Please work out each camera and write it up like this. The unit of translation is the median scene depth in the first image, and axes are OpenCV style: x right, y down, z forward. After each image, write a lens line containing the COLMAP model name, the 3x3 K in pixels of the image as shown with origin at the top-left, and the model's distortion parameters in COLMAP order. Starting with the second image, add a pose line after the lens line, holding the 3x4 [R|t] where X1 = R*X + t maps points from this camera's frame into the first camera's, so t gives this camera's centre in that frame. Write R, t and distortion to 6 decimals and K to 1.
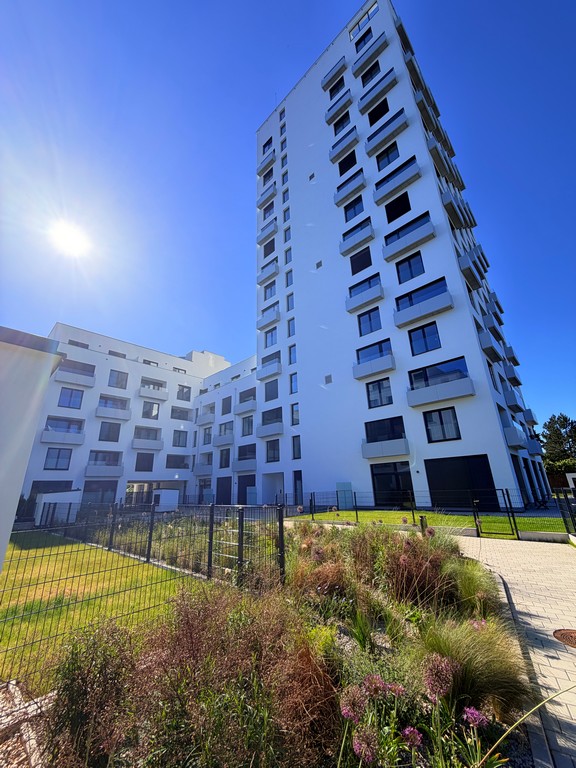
lens RADIAL K [[305.7, 0, 289.6], [0, 305.7, 383.3], [0, 0, 1]] dist [-0.001335, 0.000295]
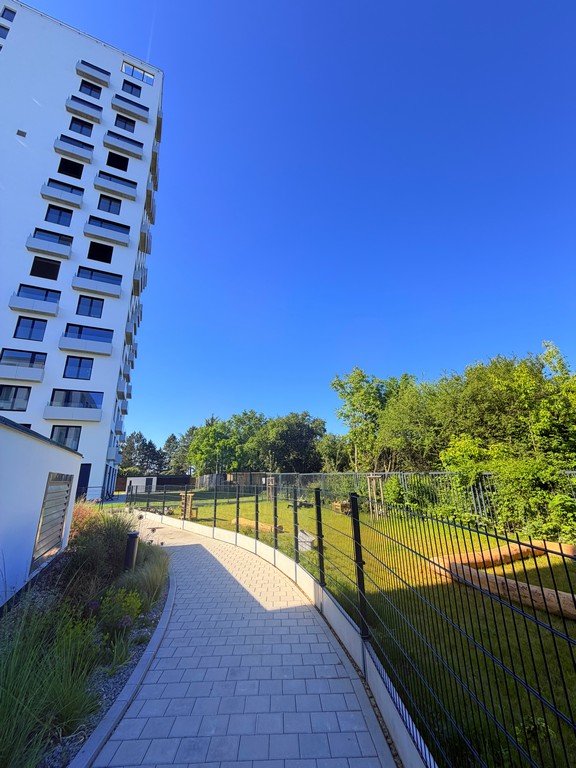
lens RADIAL K [[305.7, 0, 288.7], [0, 305.7, 383.8], [0, 0, 1]] dist [-0.001335, 0.000295]
pose [[0.373659, 0.297662, 0.878508, -0.295399], [-0.295270, 0.936013, -0.191558, 0.162890], [-0.879315, -0.187820, 0.437640, -0.392307]]
